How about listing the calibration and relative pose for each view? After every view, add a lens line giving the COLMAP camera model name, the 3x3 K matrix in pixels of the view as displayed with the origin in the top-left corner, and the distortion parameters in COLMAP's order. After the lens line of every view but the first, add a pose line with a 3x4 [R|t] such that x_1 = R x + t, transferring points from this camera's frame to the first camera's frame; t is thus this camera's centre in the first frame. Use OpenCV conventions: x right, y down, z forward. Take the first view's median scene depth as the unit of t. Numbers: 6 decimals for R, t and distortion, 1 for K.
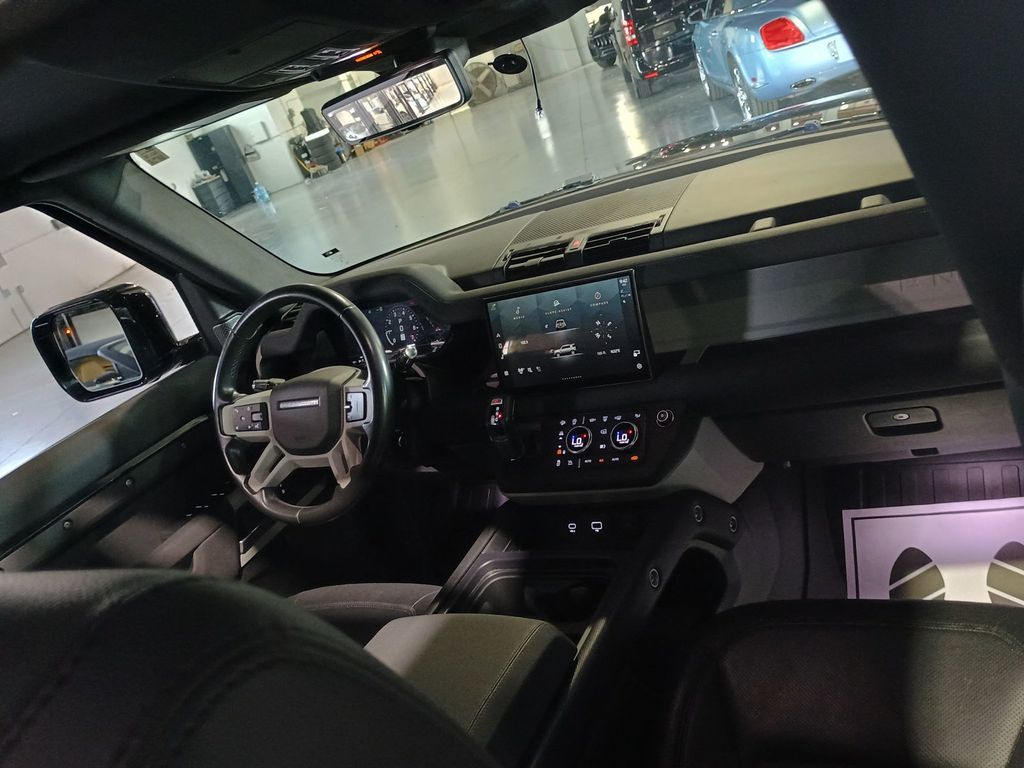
lens RADIAL K [[881.7, 0, 518.0], [0, 881.7, 380.6], [0, 0, 1]] dist [0.078038, -0.102943]
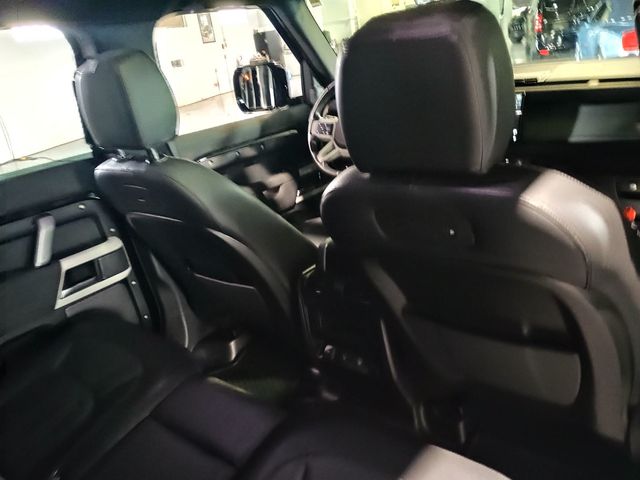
lens RADIAL K [[551.0, 0, 323.7], [0, 551.0, 237.9], [0, 0, 1]] dist [0.078038, -0.102943]
pose [[0.955467, 0.264568, -0.130711, -0.051087], [-0.260106, 0.964263, 0.050421, 0.210279], [0.139380, -0.014177, 0.990137, -0.312929]]
